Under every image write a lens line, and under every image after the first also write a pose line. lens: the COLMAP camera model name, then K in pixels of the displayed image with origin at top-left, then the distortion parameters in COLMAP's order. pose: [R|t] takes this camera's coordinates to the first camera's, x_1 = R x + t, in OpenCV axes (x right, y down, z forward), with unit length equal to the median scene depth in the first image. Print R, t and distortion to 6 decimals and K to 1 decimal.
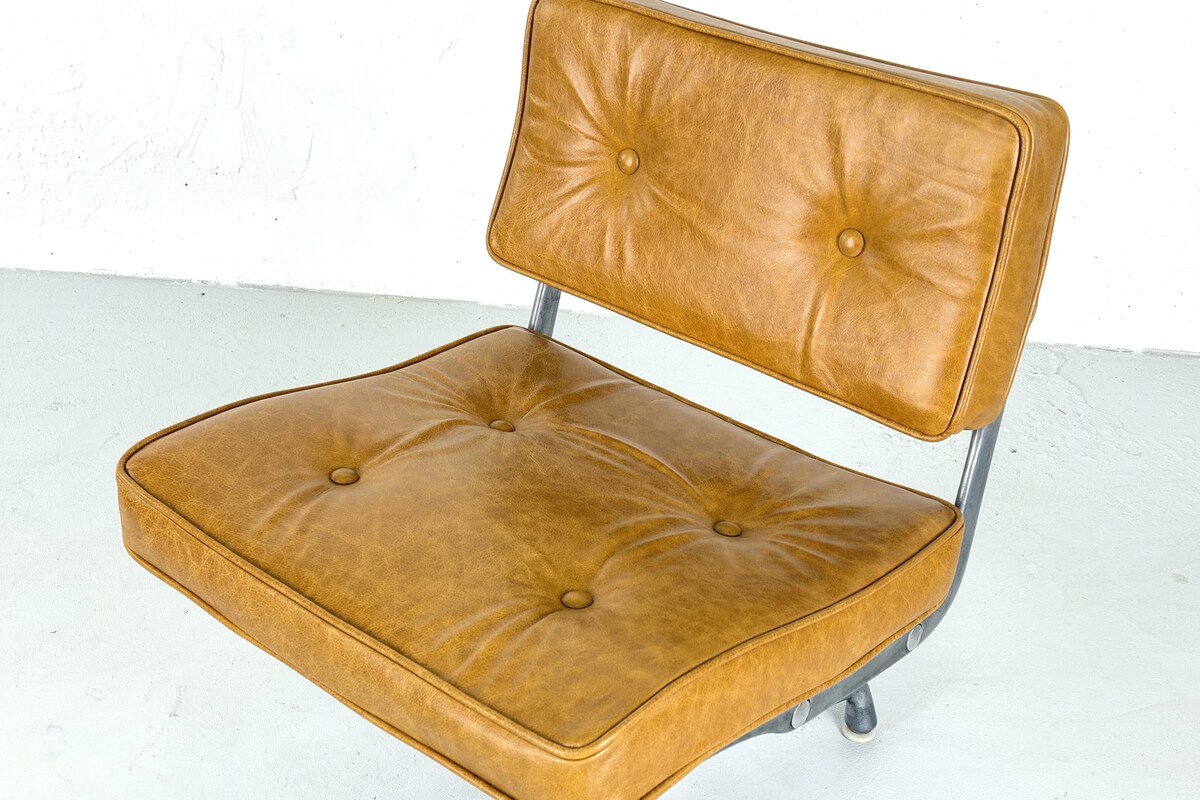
lens RADIAL K [[1684.9, 0, 597.0], [0, 1684.9, 439.1], [0, 0, 1]] dist [0.115740, 0.000000]
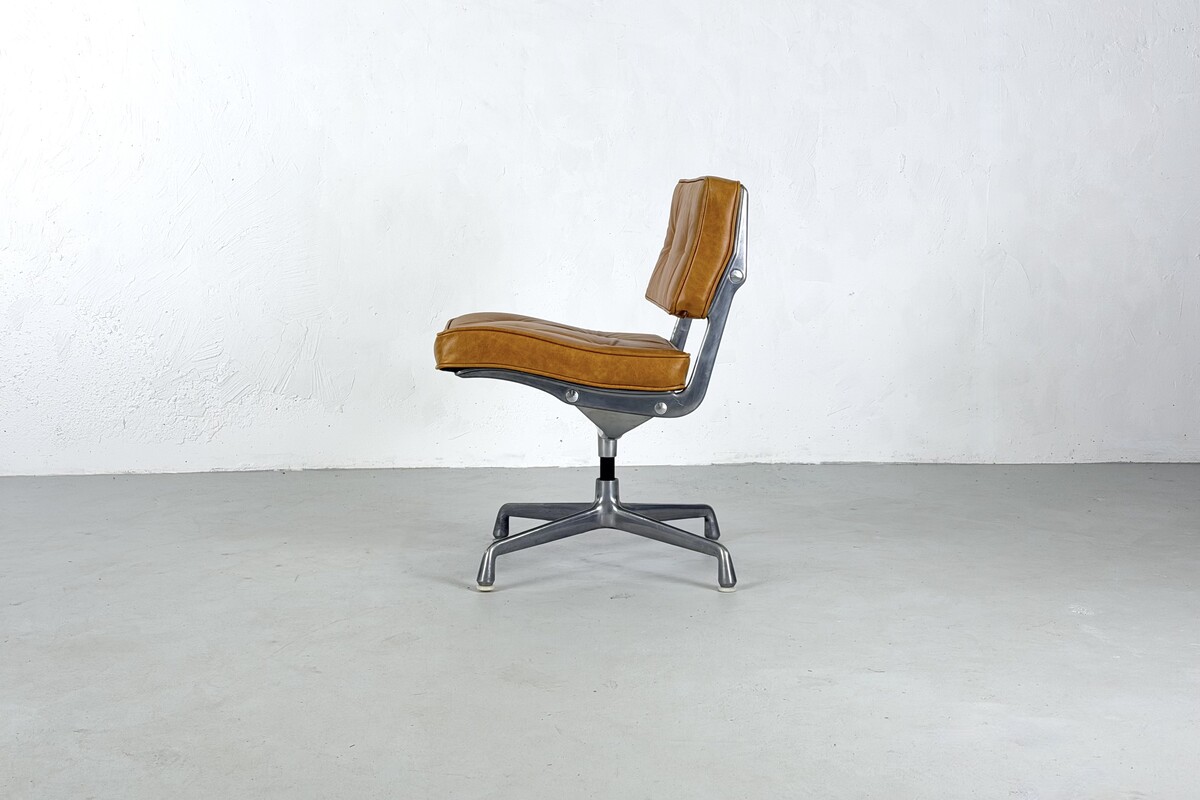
lens RADIAL K [[1684.9, 0, 602.7], [0, 1684.9, 405.6], [0, 0, 1]] dist [0.115740, 0.000000]
pose [[0.980507, -0.033785, 0.193556, -0.258975], [0.110953, 0.908214, -0.403531, 0.598807], [-0.162156, 0.417141, 0.894259, -0.612056]]
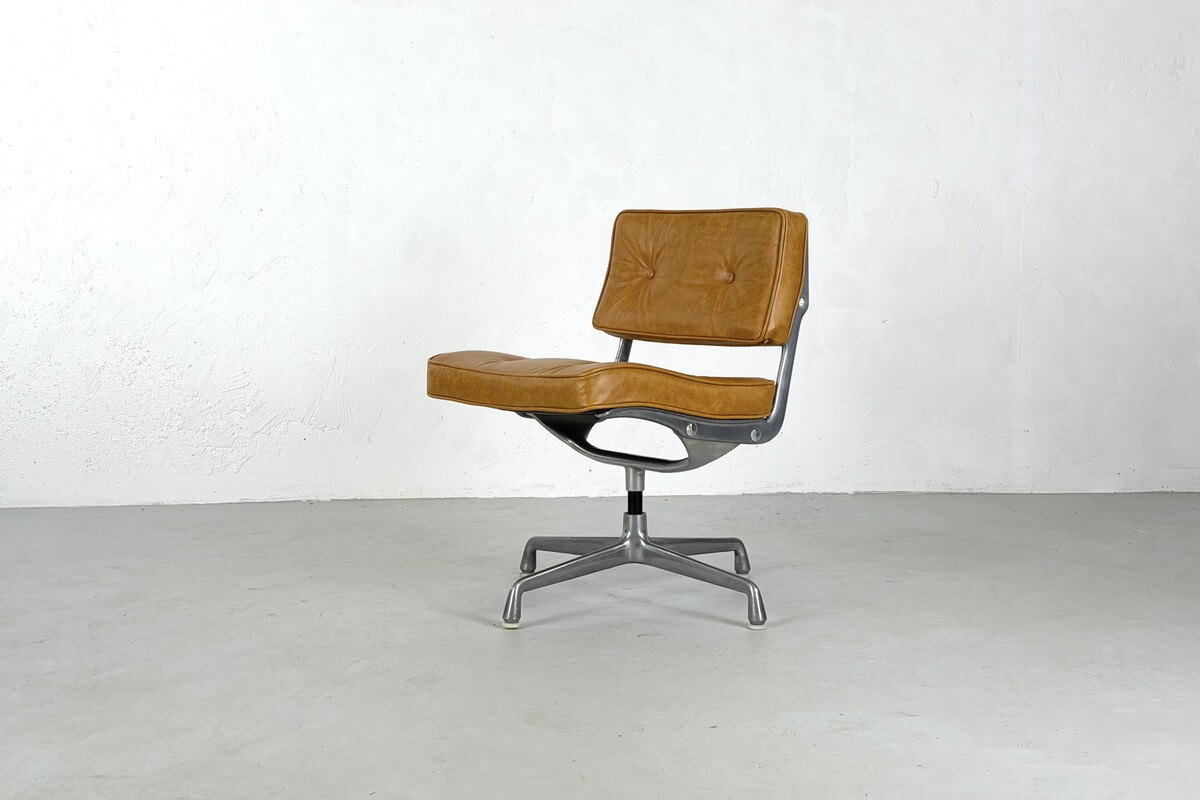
lens RADIAL K [[1684.9, 0, 597.5], [0, 1684.9, 402.6], [0, 0, 1]] dist [0.115740, 0.000000]
pose [[0.984884, -0.034200, 0.169806, -0.248287], [0.103244, 0.903051, -0.416940, 0.580856], [-0.139085, 0.428169, 0.892932, -0.603141]]
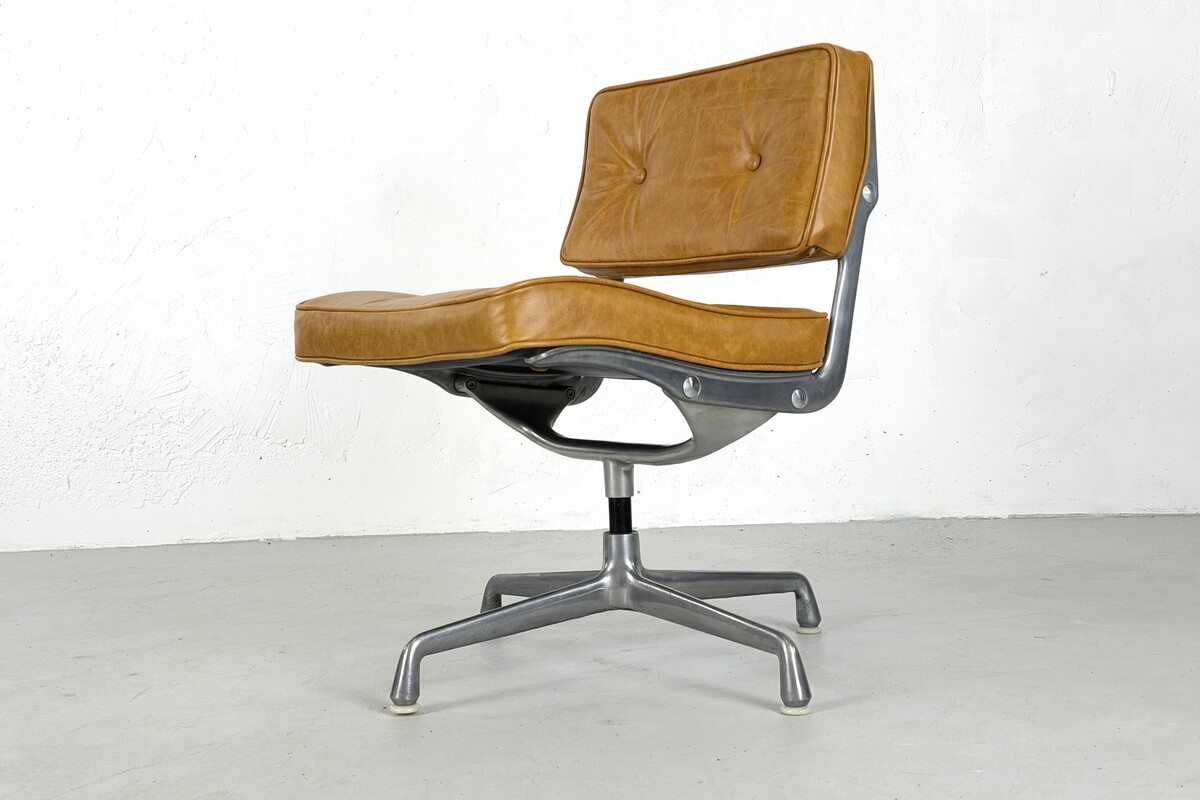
lens RADIAL K [[1684.9, 0, 594.9], [0, 1684.9, 393.4], [0, 0, 1]] dist [0.115740, 0.000000]
pose [[0.997716, -0.053890, 0.040733, -0.038588], [0.066747, 0.879292, -0.471583, 0.449570], [-0.010402, 0.473225, 0.880880, -0.169507]]
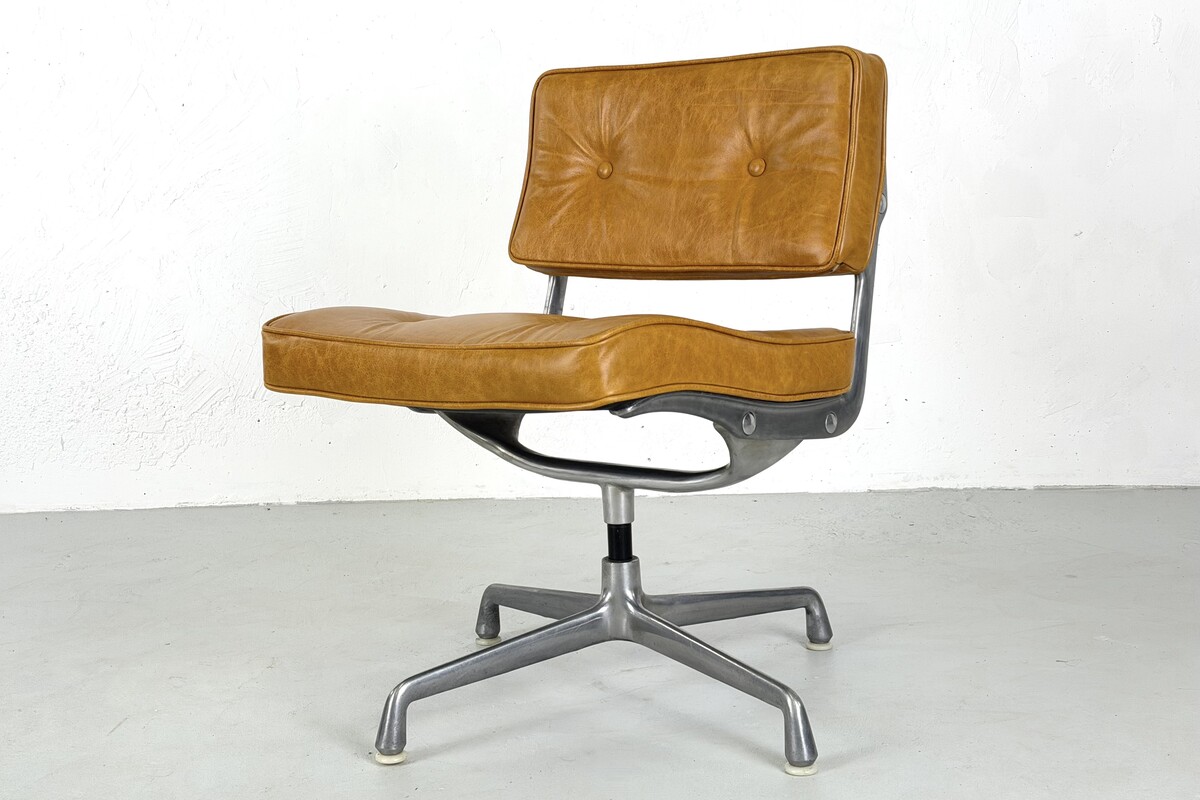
lens RADIAL K [[1684.9, 0, 596.2], [0, 1684.9, 407.9], [0, 0, 1]] dist [0.115740, 0.000000]
pose [[0.998248, -0.055851, 0.019517, -0.017545], [0.059039, 0.918994, -0.389826, 0.356167], [0.003836, 0.390295, 0.920682, -0.157507]]
